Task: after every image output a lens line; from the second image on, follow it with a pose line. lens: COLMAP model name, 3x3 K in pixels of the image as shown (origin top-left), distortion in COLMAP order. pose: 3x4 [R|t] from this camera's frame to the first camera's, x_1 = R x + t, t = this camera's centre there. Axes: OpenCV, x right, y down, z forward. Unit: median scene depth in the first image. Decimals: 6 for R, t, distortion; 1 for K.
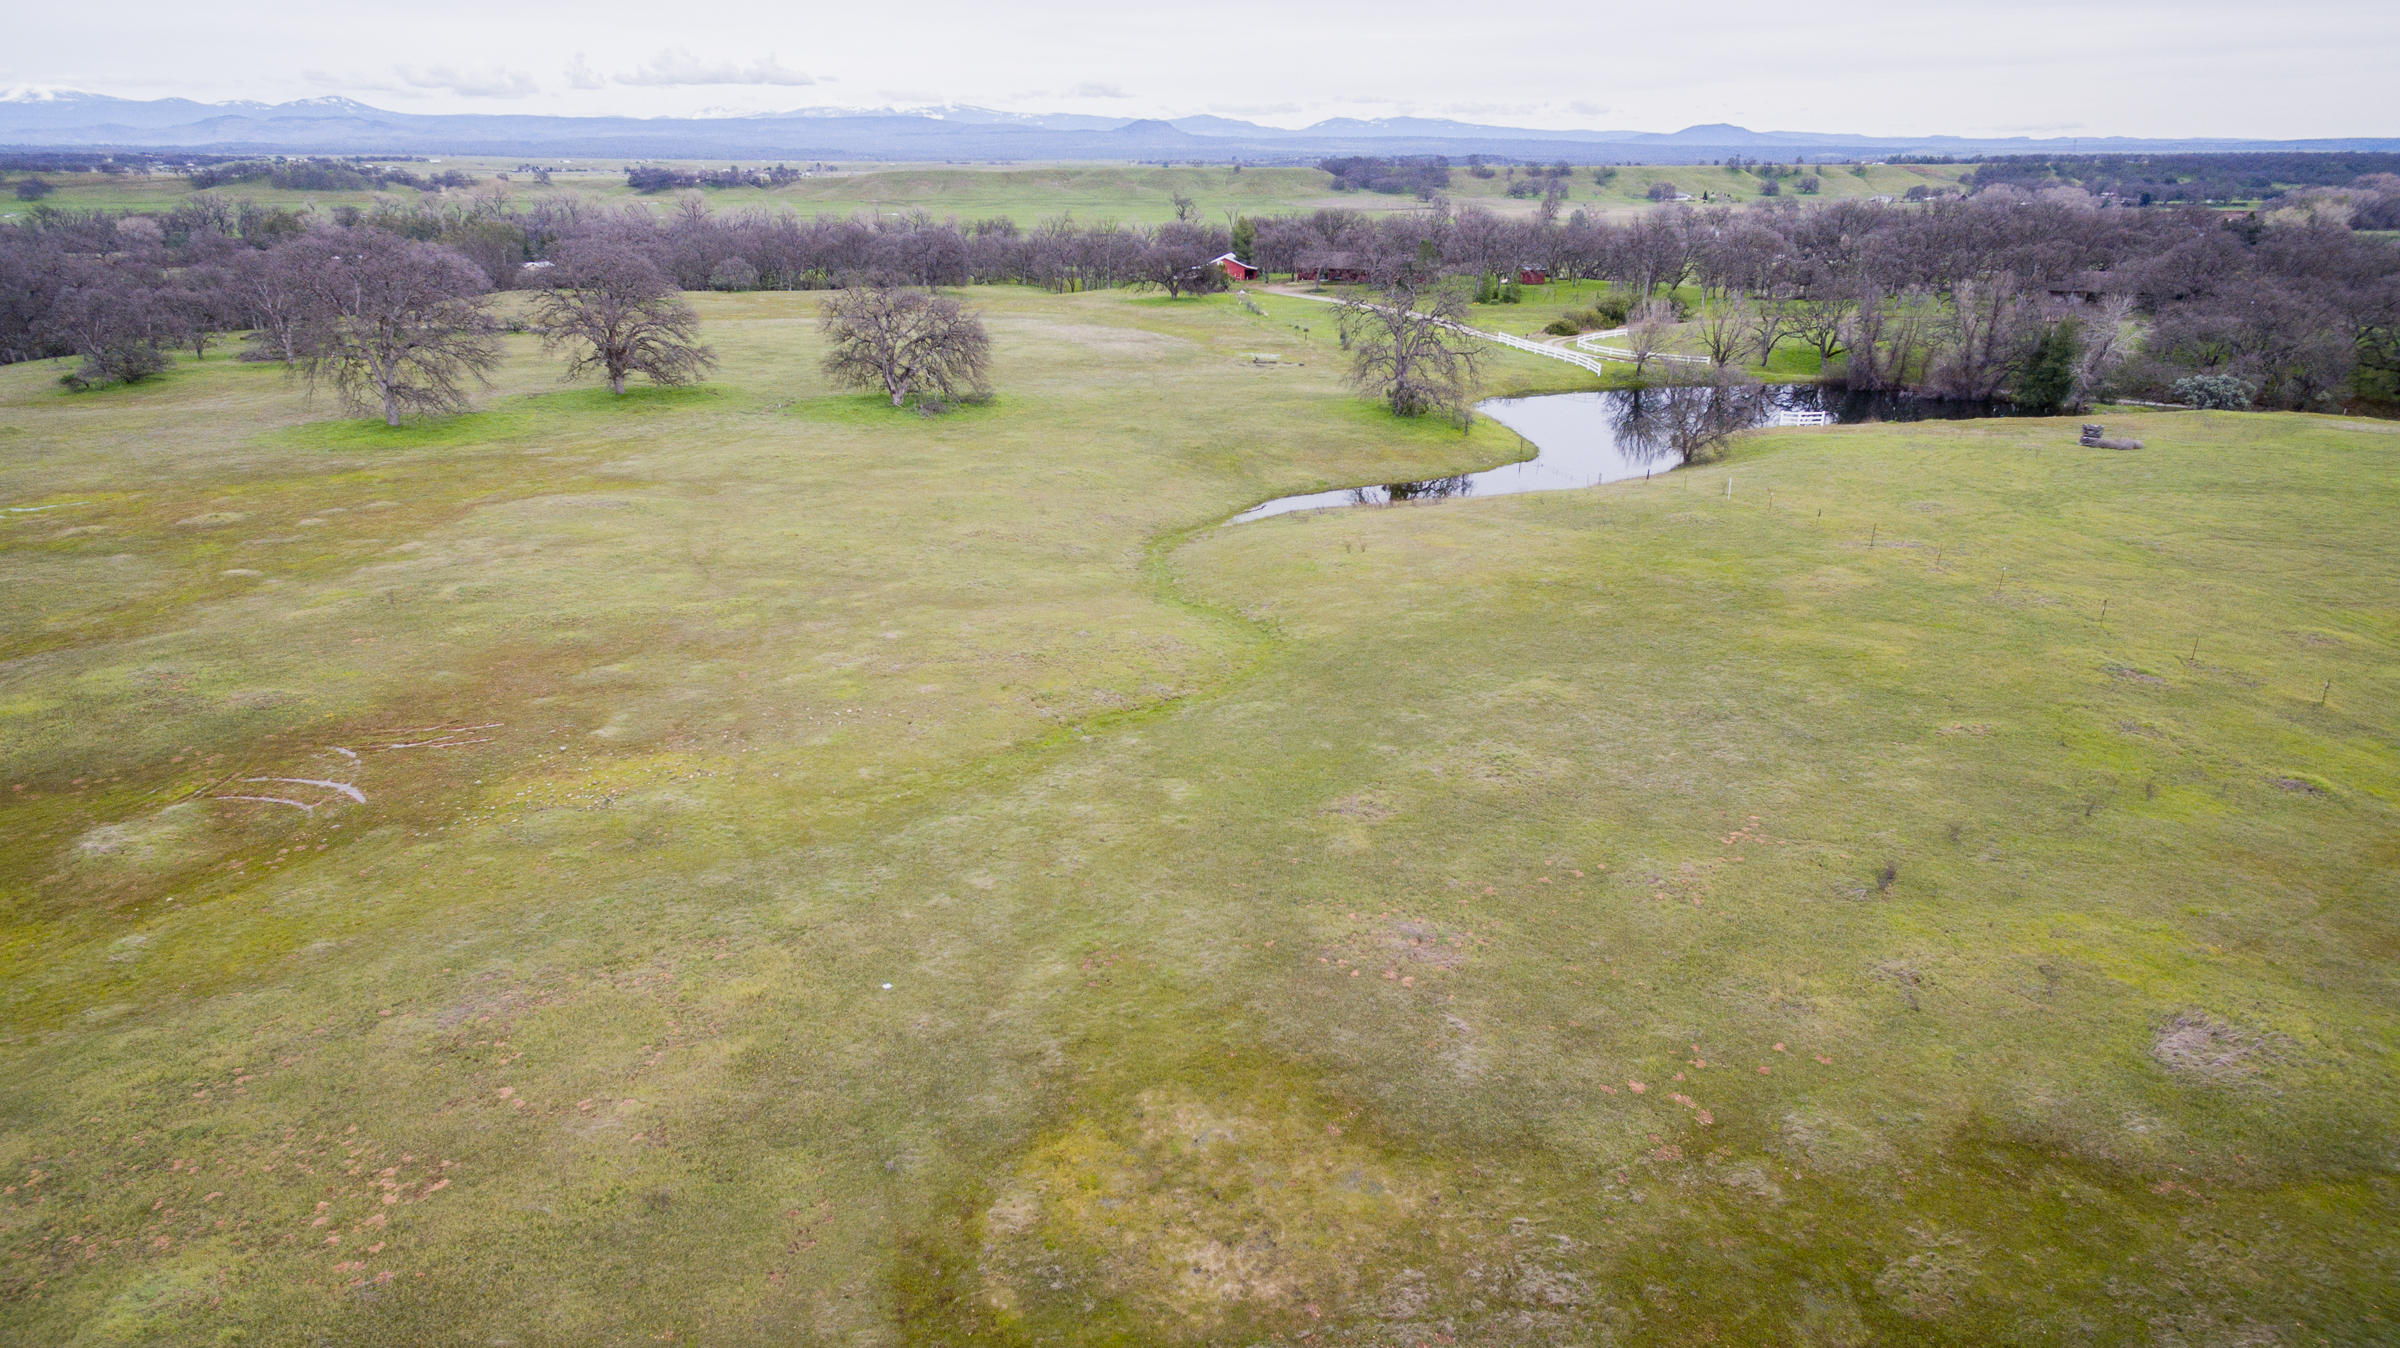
lens RADIAL K [[1385.4, 0, 1199.4], [0, 1385.4, 675.0], [0, 0, 1]] dist [0.010659, -0.003134]
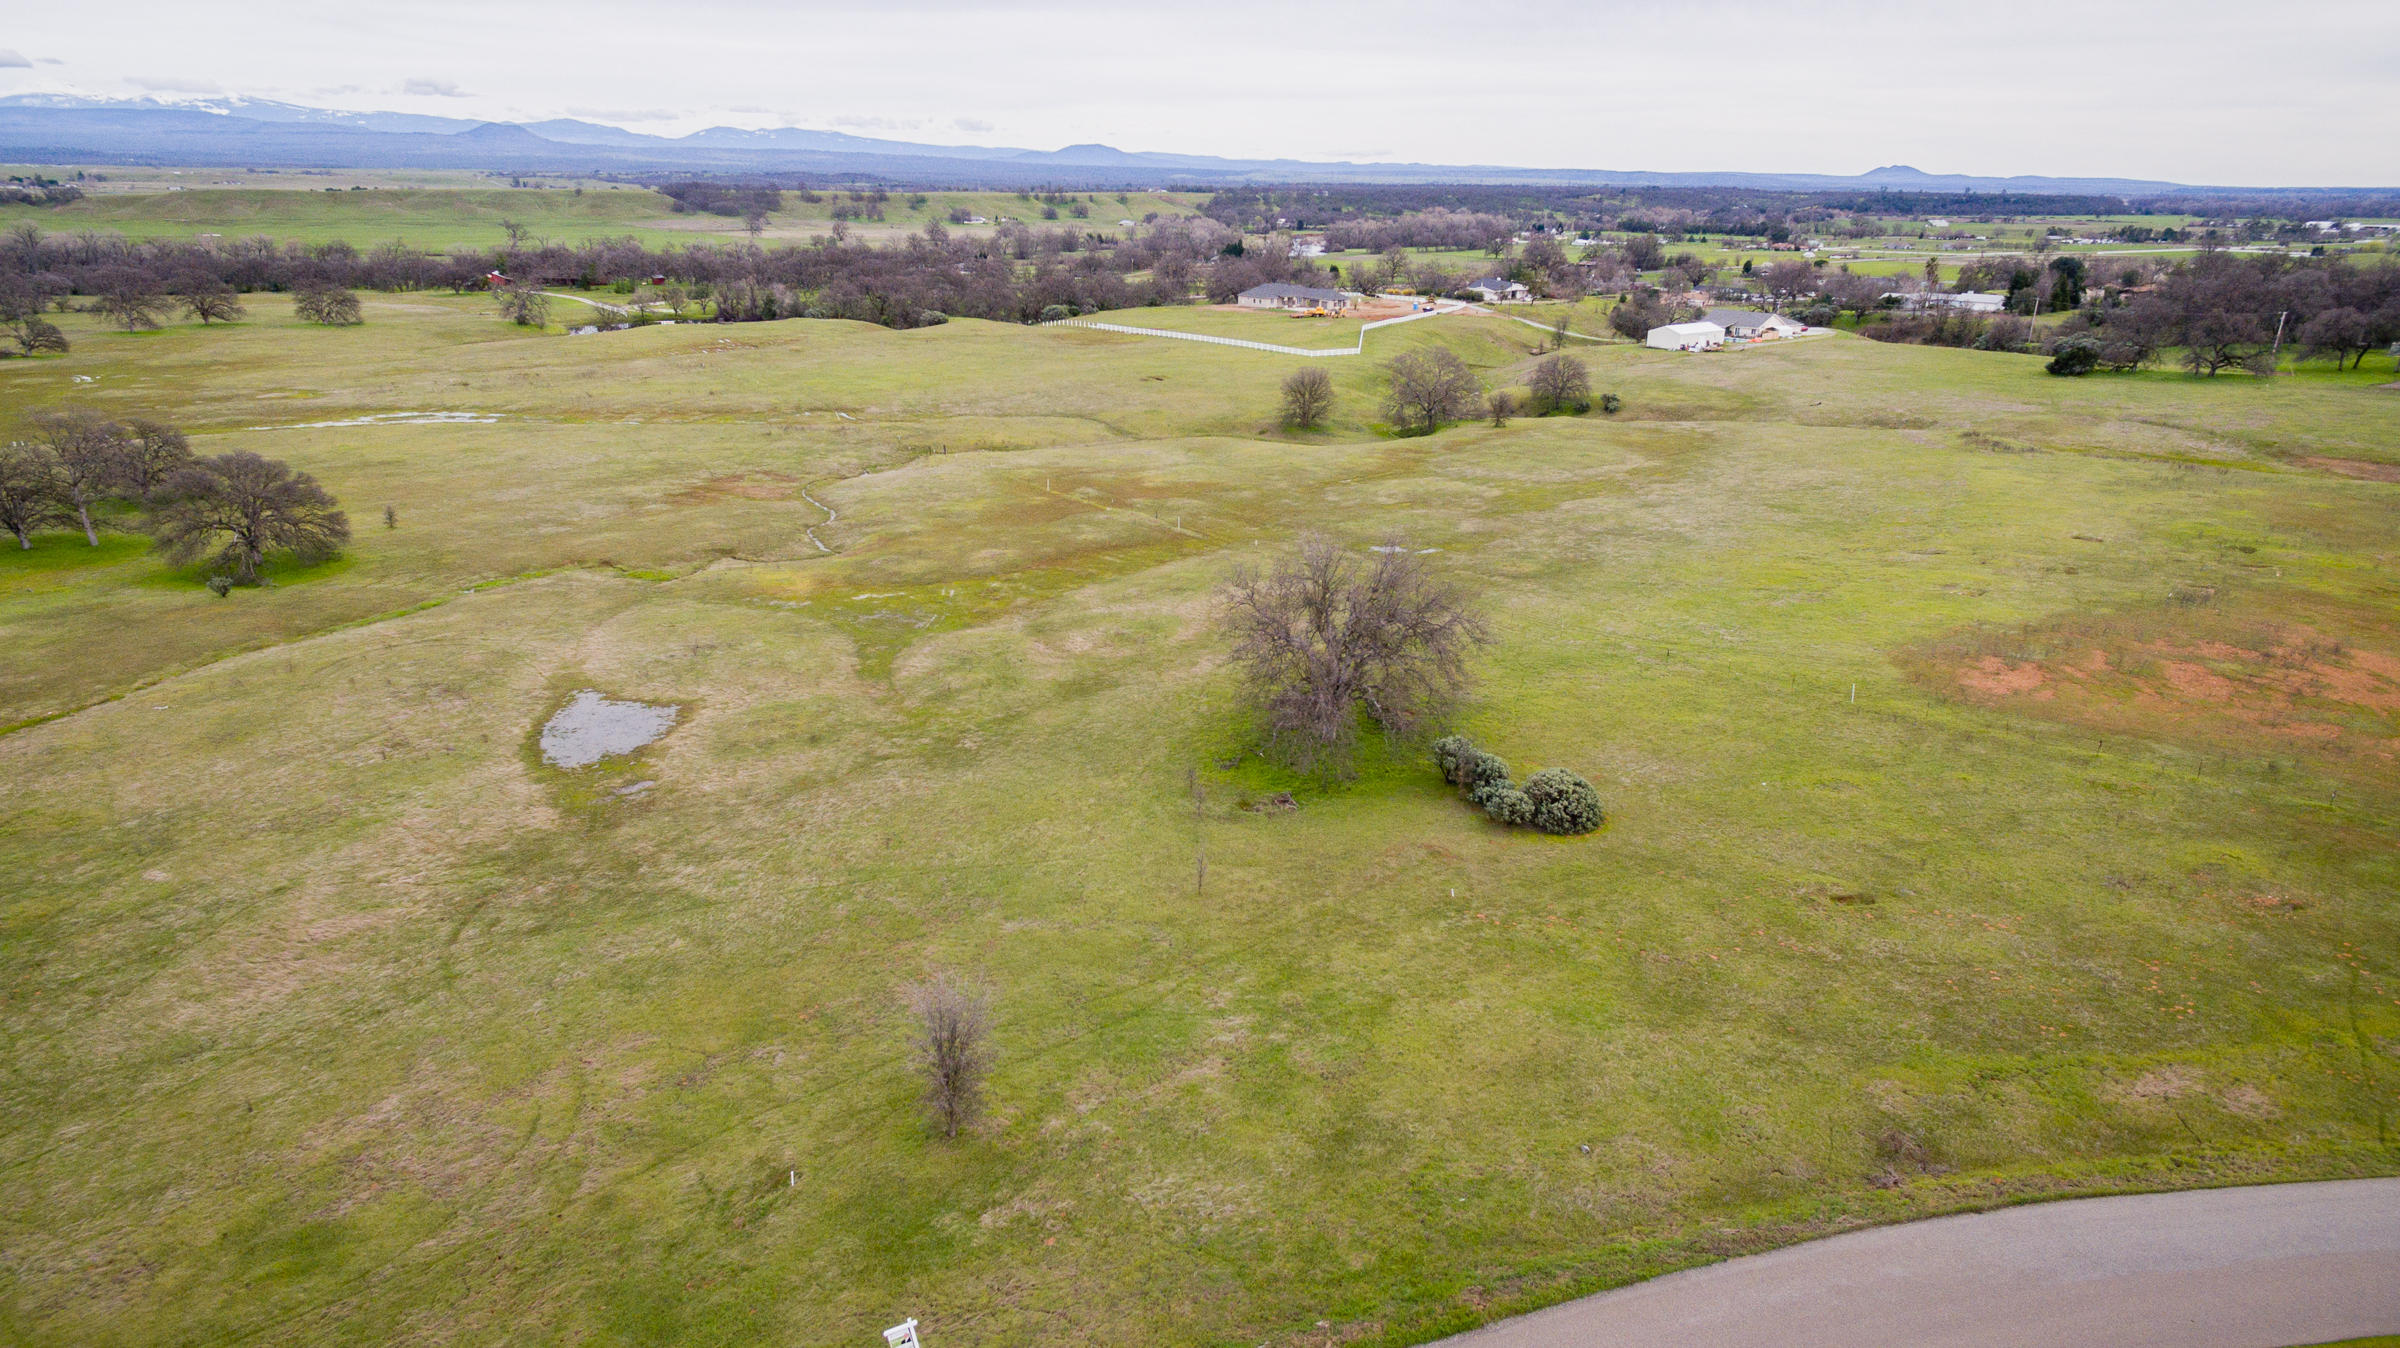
lens RADIAL K [[1365.3, 0, 1201.5], [0, 1365.3, 685.0], [0, 0, 1]] dist [0.015902, -0.004153]
pose [[0.917434, -0.126649, 0.377195, 0.022920], [0.126036, 0.991674, 0.026418, 0.057236], [-0.377400, 0.023303, 0.925757, -0.189131]]
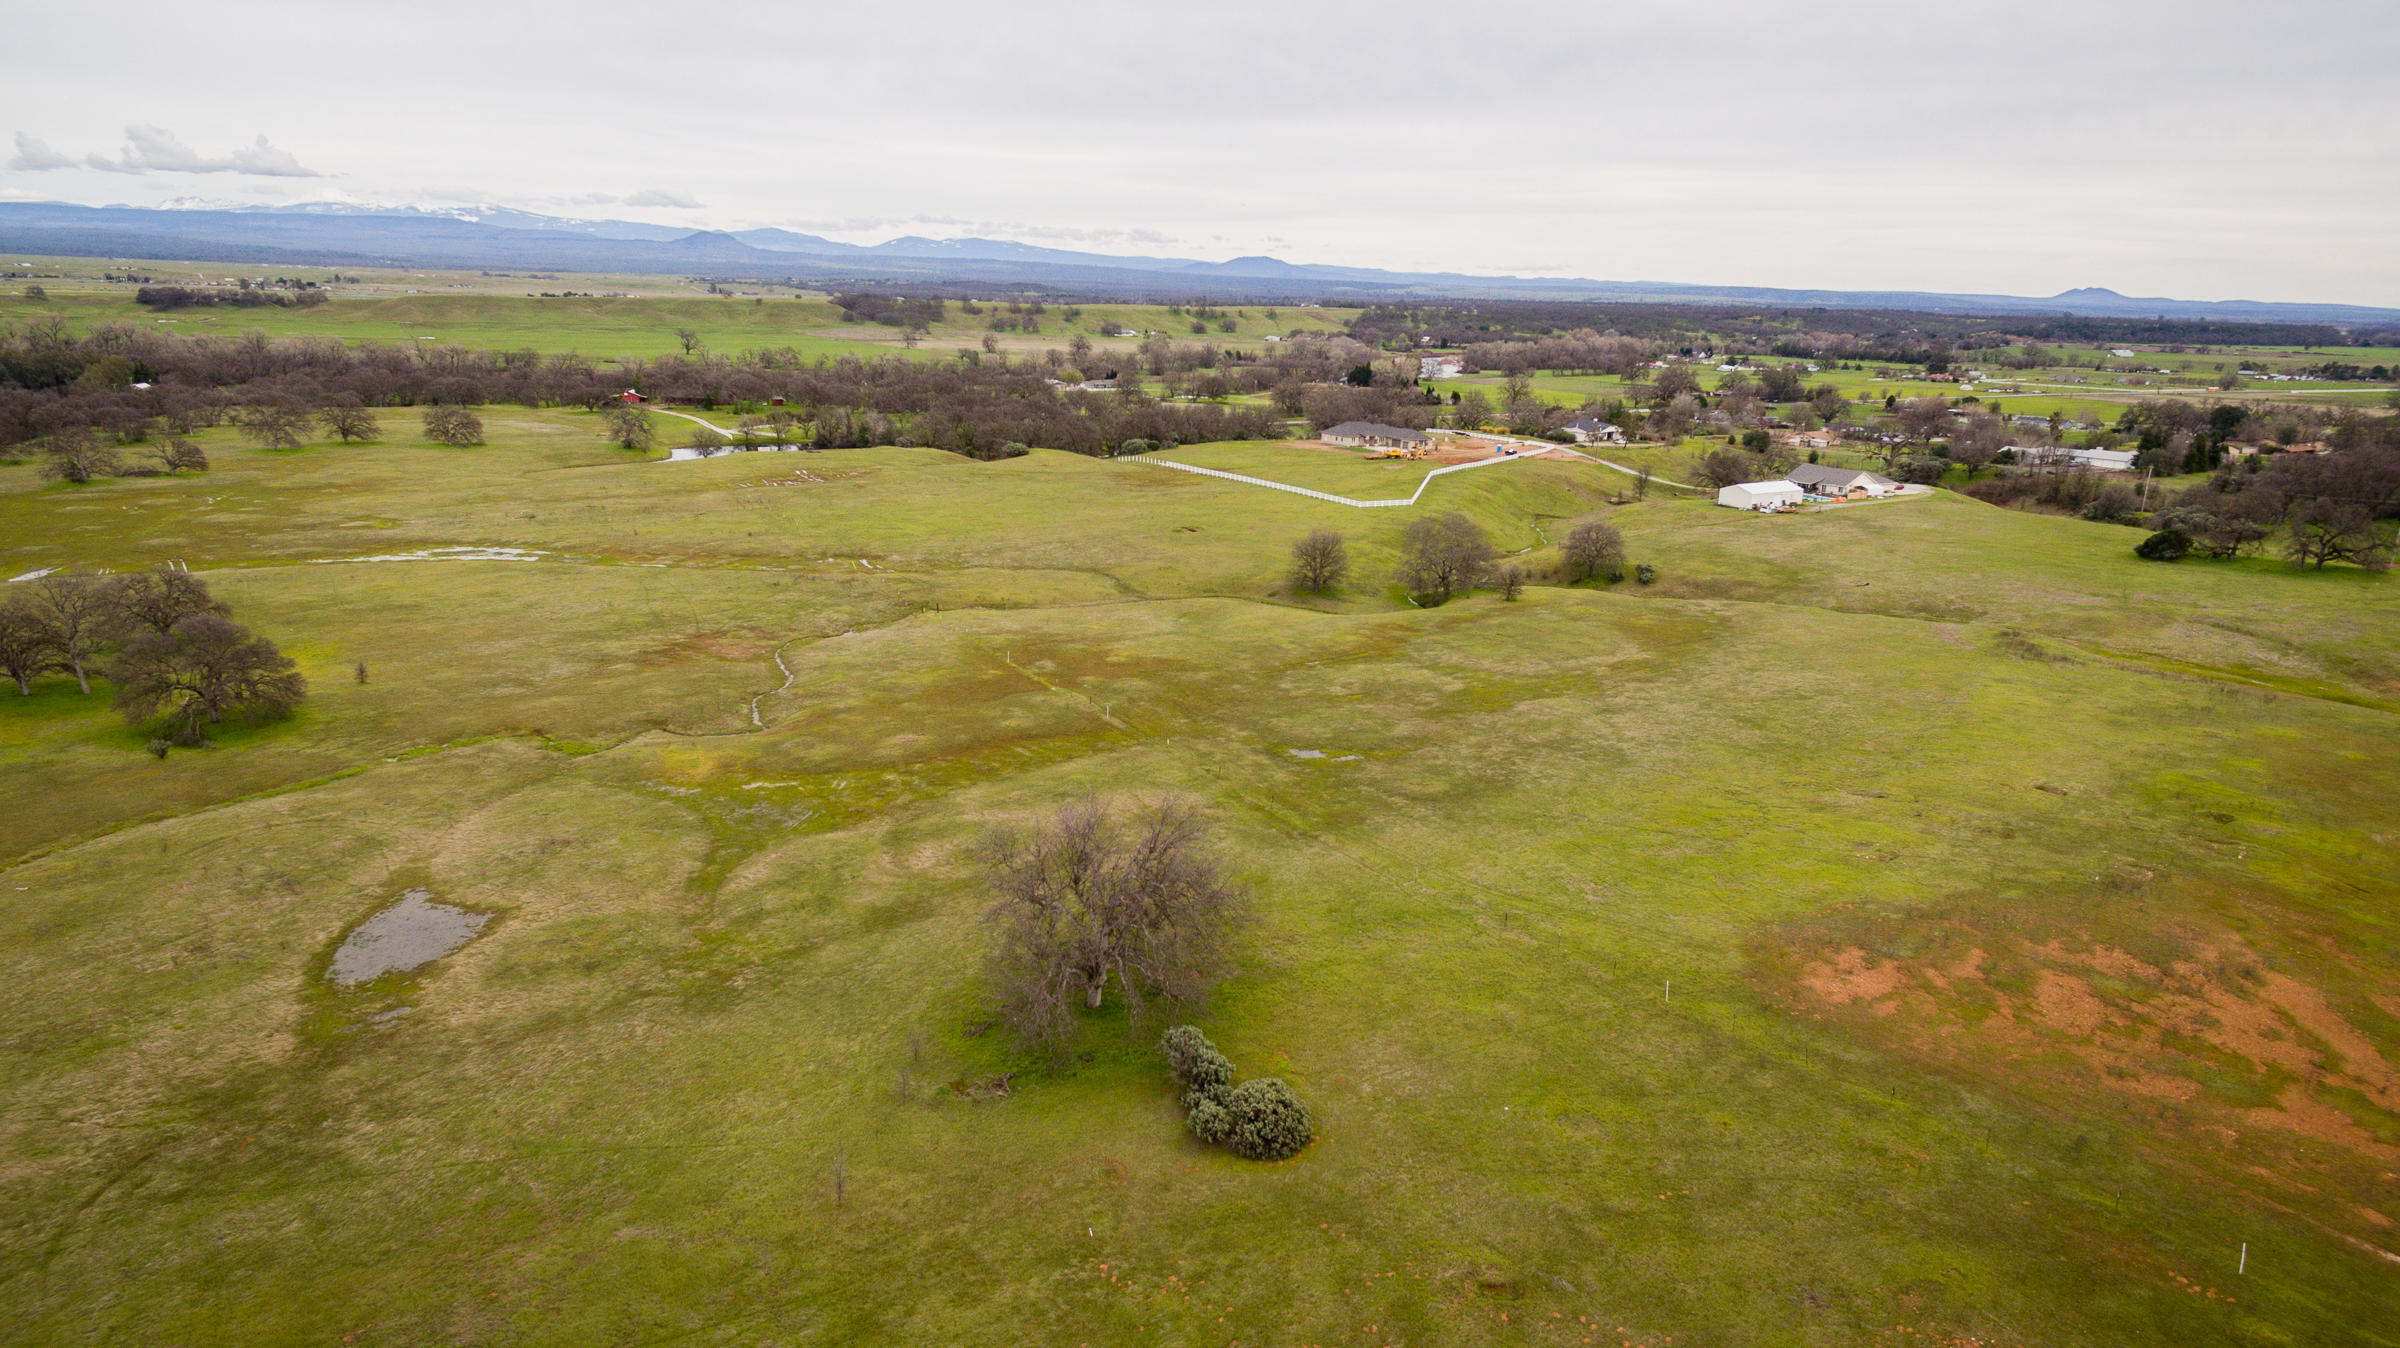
lens RADIAL K [[1365.3, 0, 1201.5], [0, 1365.3, 685.0], [0, 0, 1]] dist [0.015902, -0.004153]
pose [[0.956536, -0.056209, 0.286145, 0.039186], [0.075396, 0.995553, -0.056478, 0.052020], [-0.281698, 0.075597, 0.956520, -0.192927]]
